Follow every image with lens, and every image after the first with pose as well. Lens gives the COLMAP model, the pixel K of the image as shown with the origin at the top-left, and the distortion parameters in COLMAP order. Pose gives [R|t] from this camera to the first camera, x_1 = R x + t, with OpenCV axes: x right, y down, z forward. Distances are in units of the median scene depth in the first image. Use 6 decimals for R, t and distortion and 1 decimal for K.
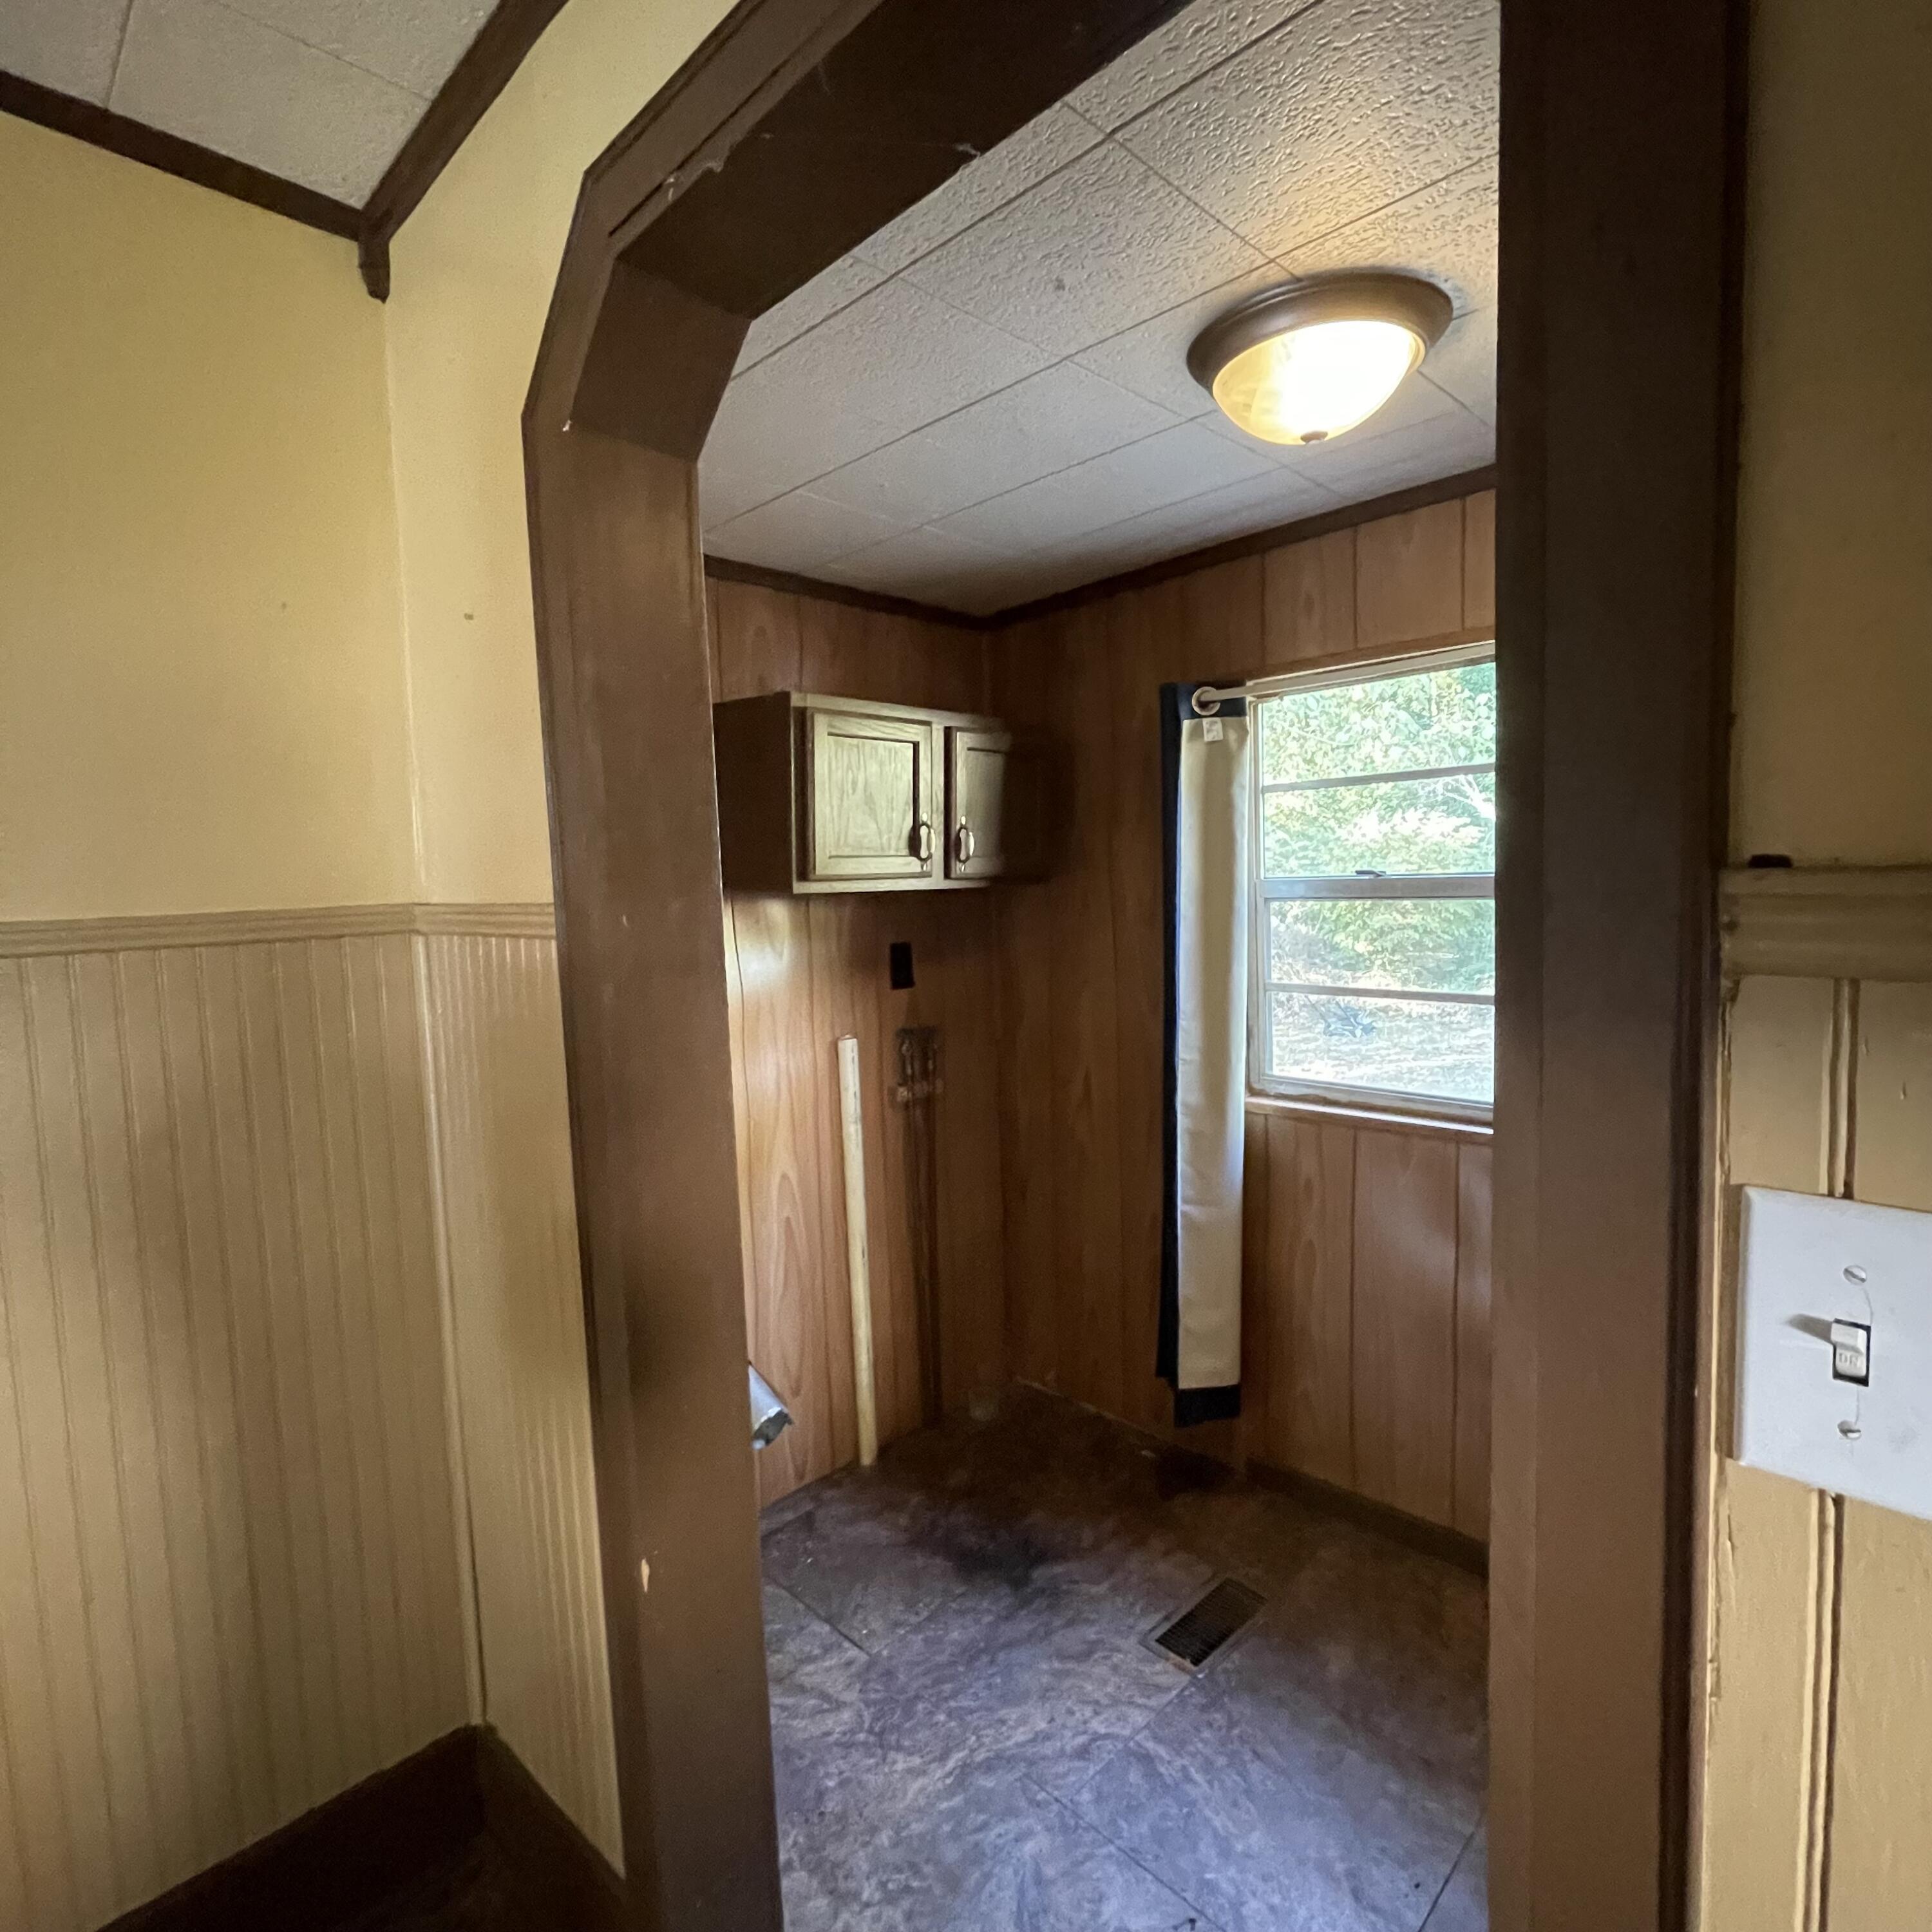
lens RADIAL K [[1043.3, 0, 968.0], [0, 1043.3, 967.0], [0, 0, 1]] dist [-0.004407, 0.003474]
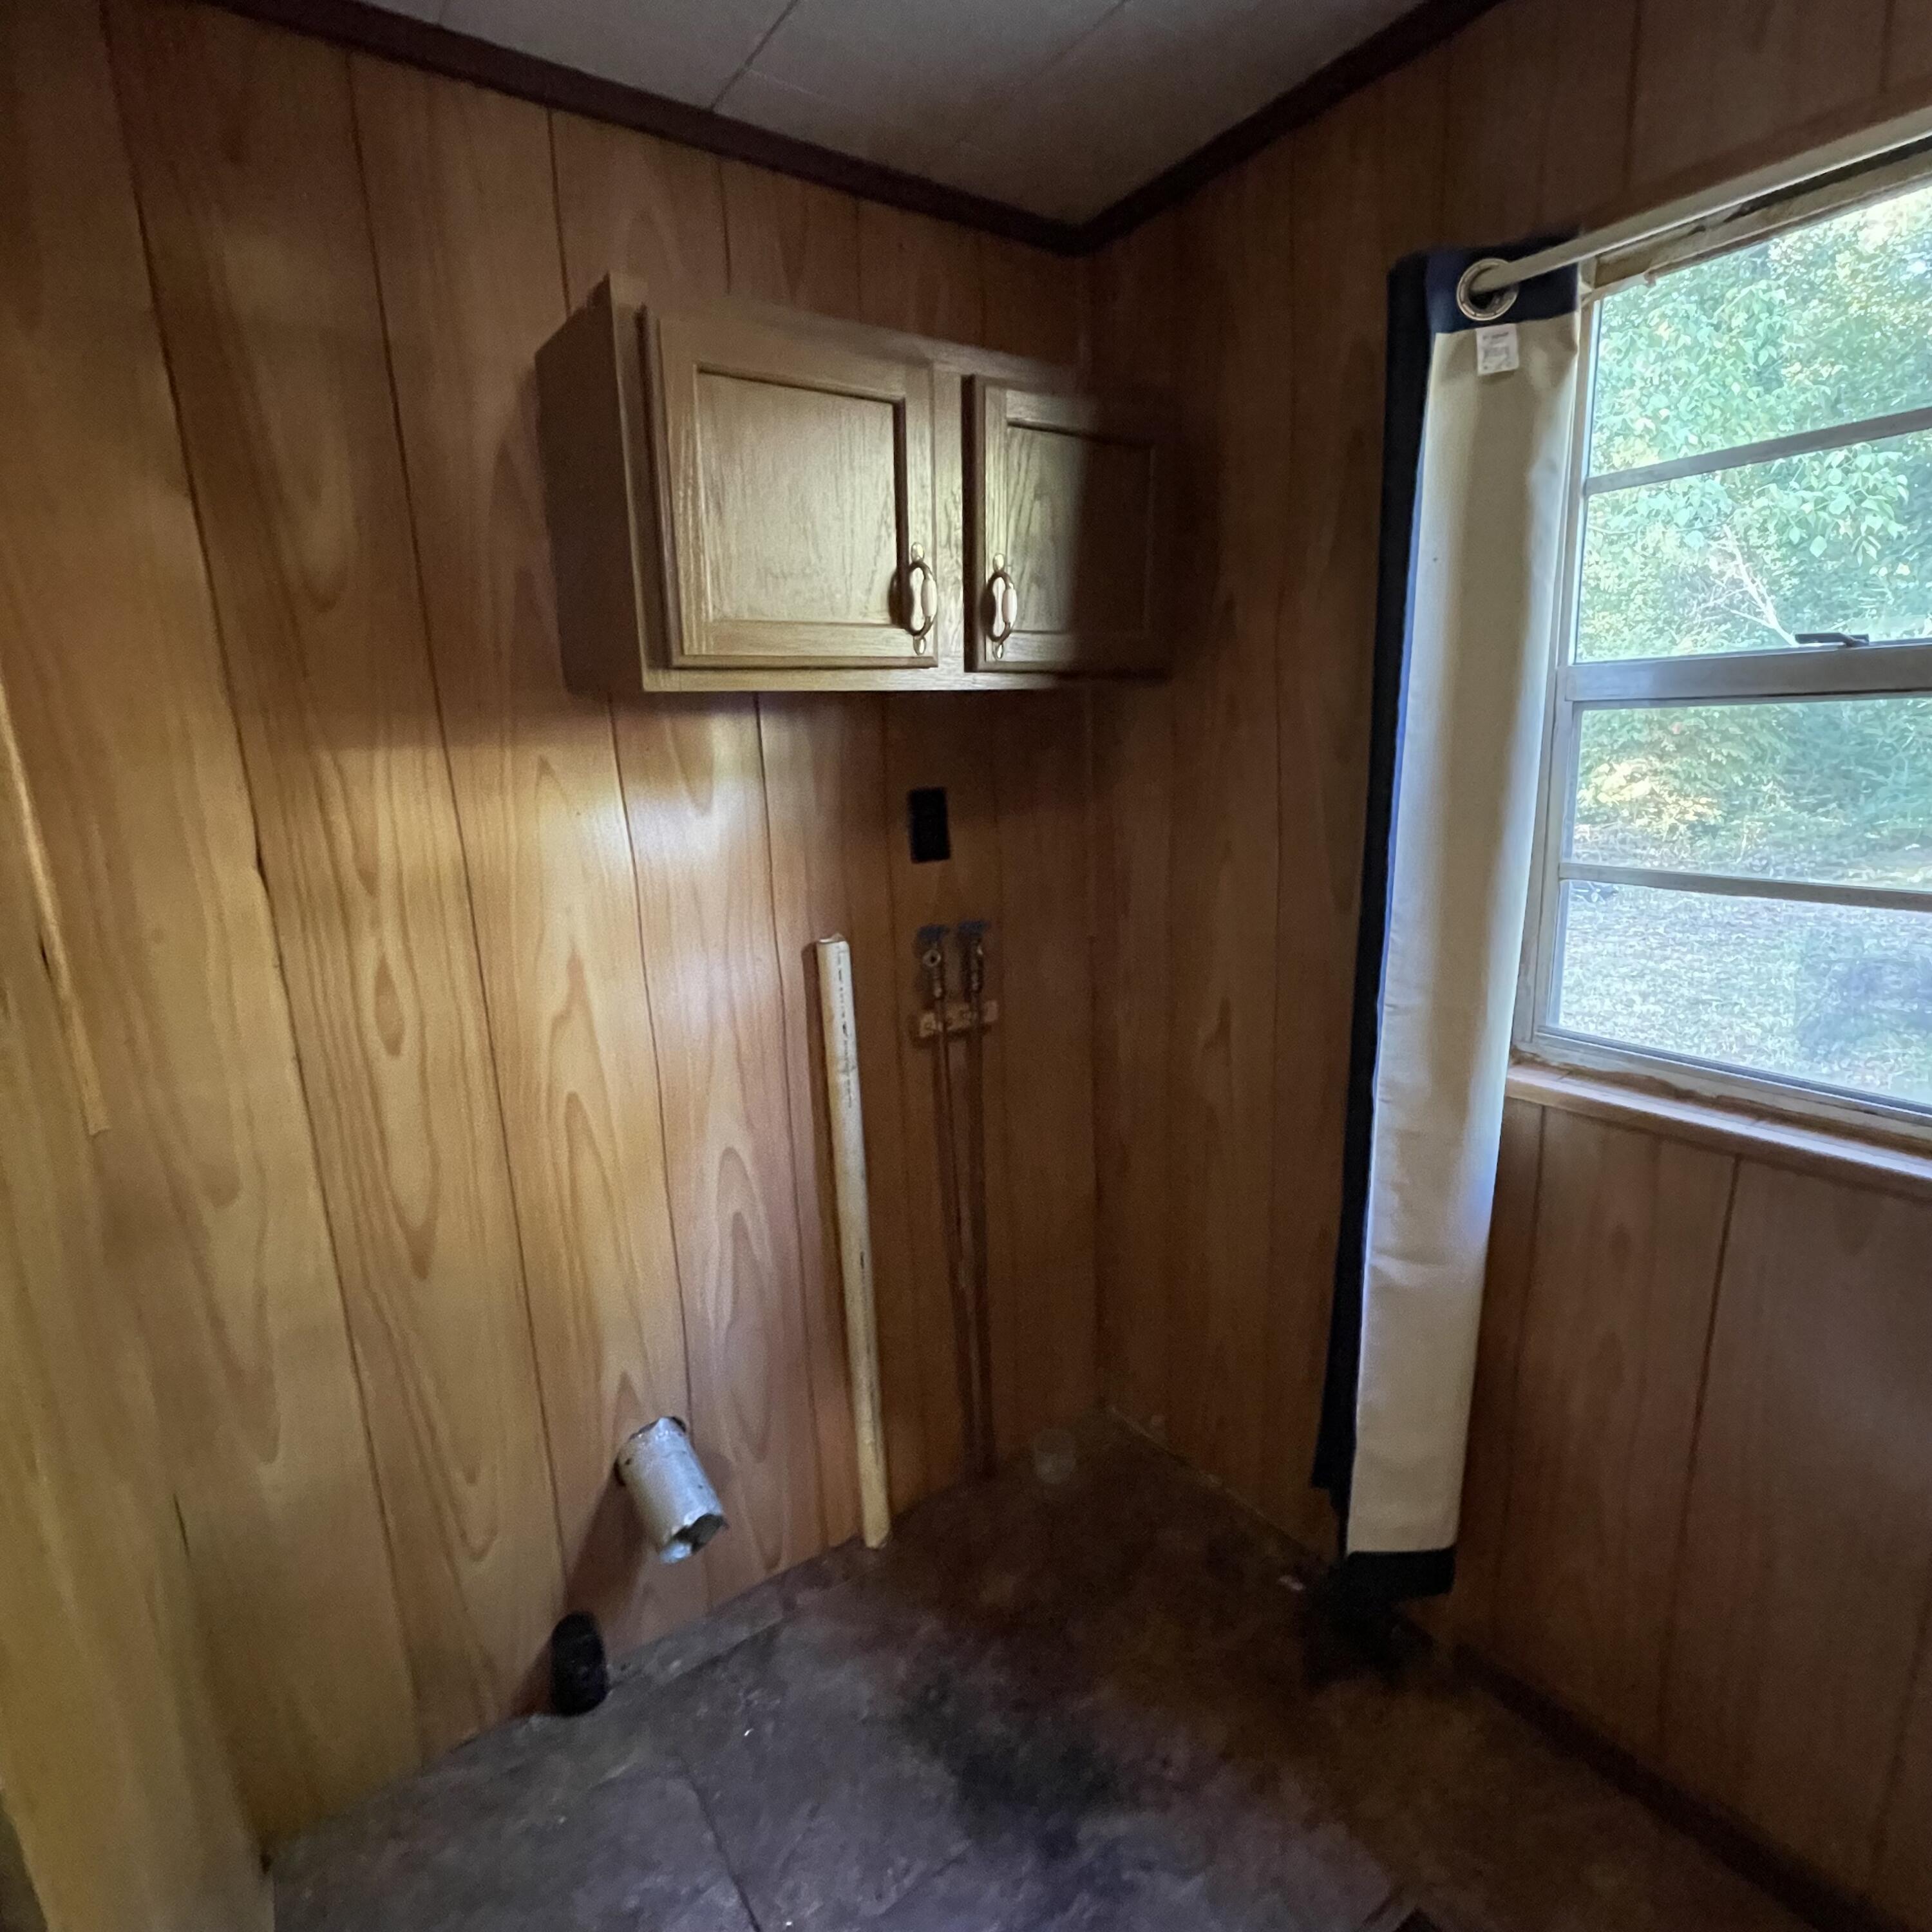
lens RADIAL K [[1043.3, 0, 968.6], [0, 1043.3, 963.6], [0, 0, 1]] dist [-0.004407, 0.003474]
pose [[0.985239, 0.031129, -0.168328, 0.078442], [-0.006980, 0.989814, 0.142195, -0.008418], [0.171040, -0.138921, 0.975421, 0.426802]]
